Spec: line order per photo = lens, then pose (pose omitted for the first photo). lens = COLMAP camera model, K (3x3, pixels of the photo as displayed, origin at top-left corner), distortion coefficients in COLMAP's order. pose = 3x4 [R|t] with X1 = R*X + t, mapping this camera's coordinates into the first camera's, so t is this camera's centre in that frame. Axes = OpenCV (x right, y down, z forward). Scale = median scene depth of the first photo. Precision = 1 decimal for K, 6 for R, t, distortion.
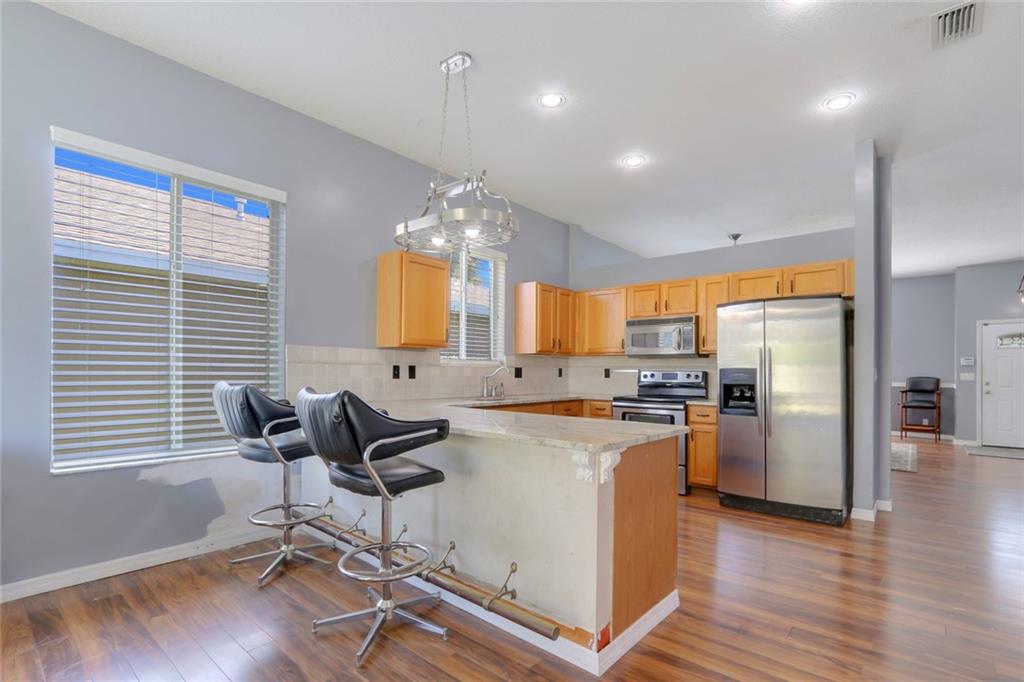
lens RADIAL K [[481.9, 0, 512.1], [0, 481.9, 368.4], [0, 0, 1]] dist [-0.012610, 0.000095]
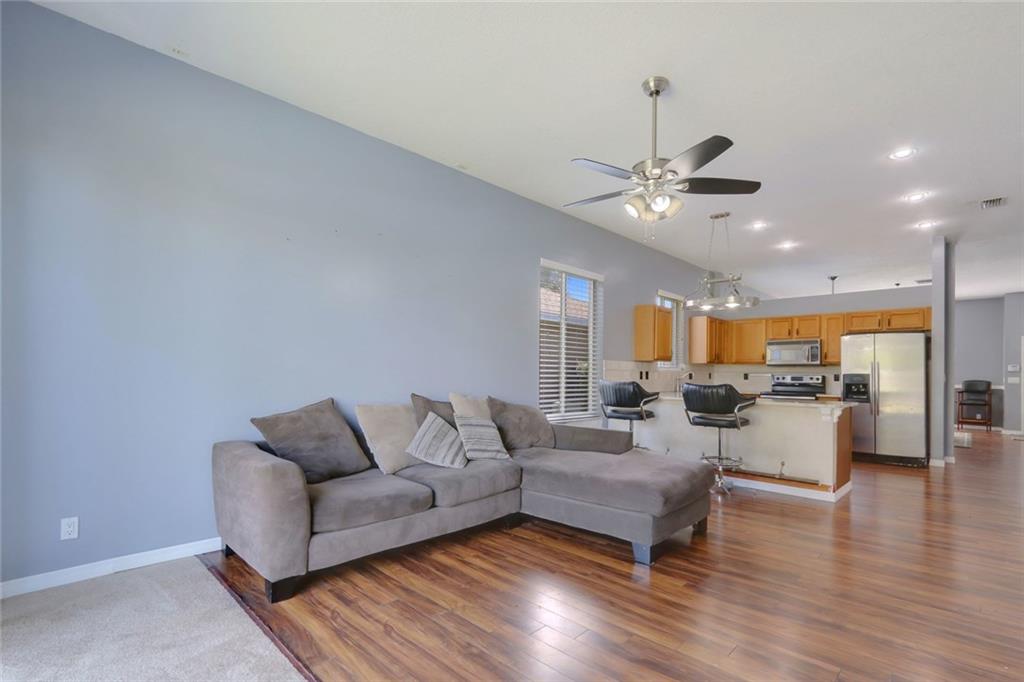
lens RADIAL K [[481.9, 0, 512.1], [0, 481.9, 368.4], [0, 0, 1]] dist [-0.012610, 0.000095]
pose [[0.997970, 0.003731, -0.063573, -0.507272], [-0.003986, 0.999984, -0.003890, -0.007053], [0.063558, 0.004135, 0.997970, -0.596485]]
